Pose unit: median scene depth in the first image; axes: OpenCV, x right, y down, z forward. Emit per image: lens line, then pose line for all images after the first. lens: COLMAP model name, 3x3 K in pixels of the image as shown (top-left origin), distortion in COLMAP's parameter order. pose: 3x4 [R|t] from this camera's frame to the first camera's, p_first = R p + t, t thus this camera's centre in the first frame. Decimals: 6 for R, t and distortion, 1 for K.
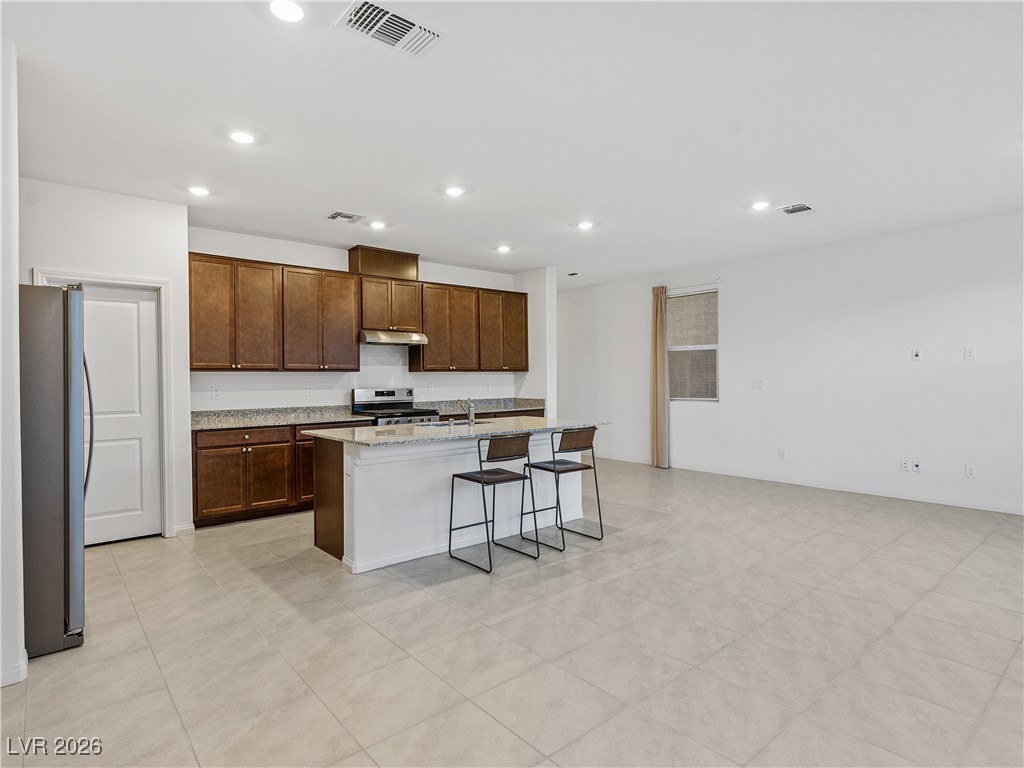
lens RADIAL K [[551.4, 0, 512.0], [0, 551.4, 384.0], [0, 0, 1]] dist [0.001216, -0.000557]
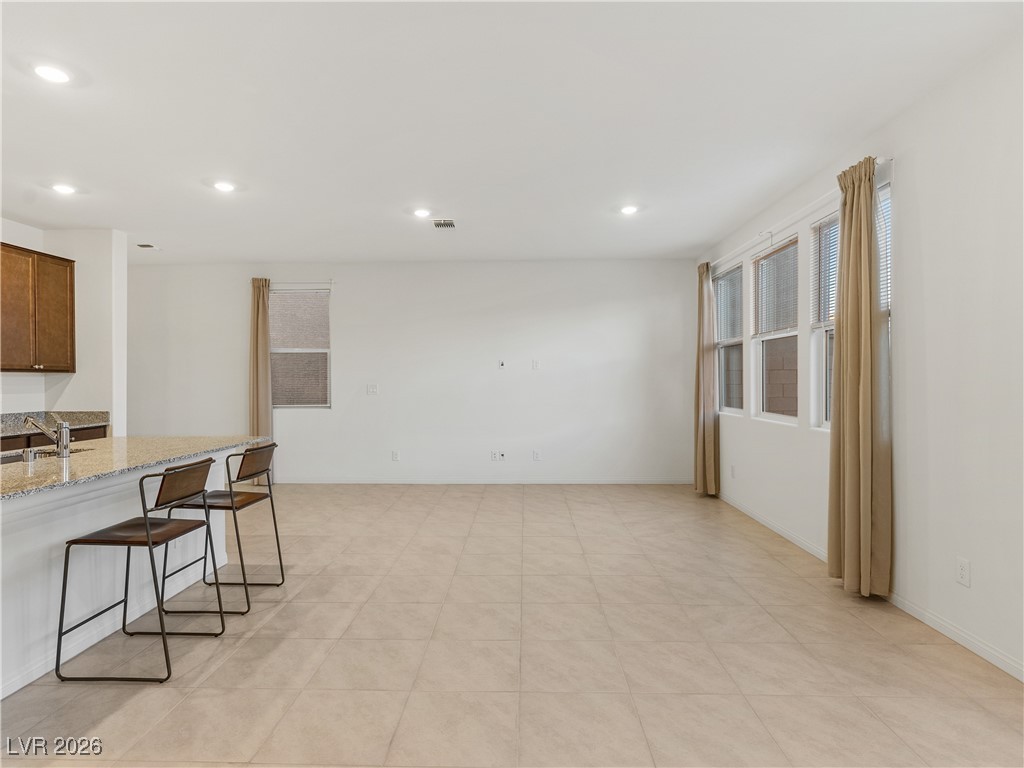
lens RADIAL K [[551.4, 0, 512.0], [0, 551.4, 384.0], [0, 0, 1]] dist [0.001216, -0.000557]
pose [[0.671398, 0.002014, 0.741094, -0.210137], [0.006344, 0.999944, -0.008465, 0.001349], [-0.741070, 0.010385, 0.671348, 0.219188]]
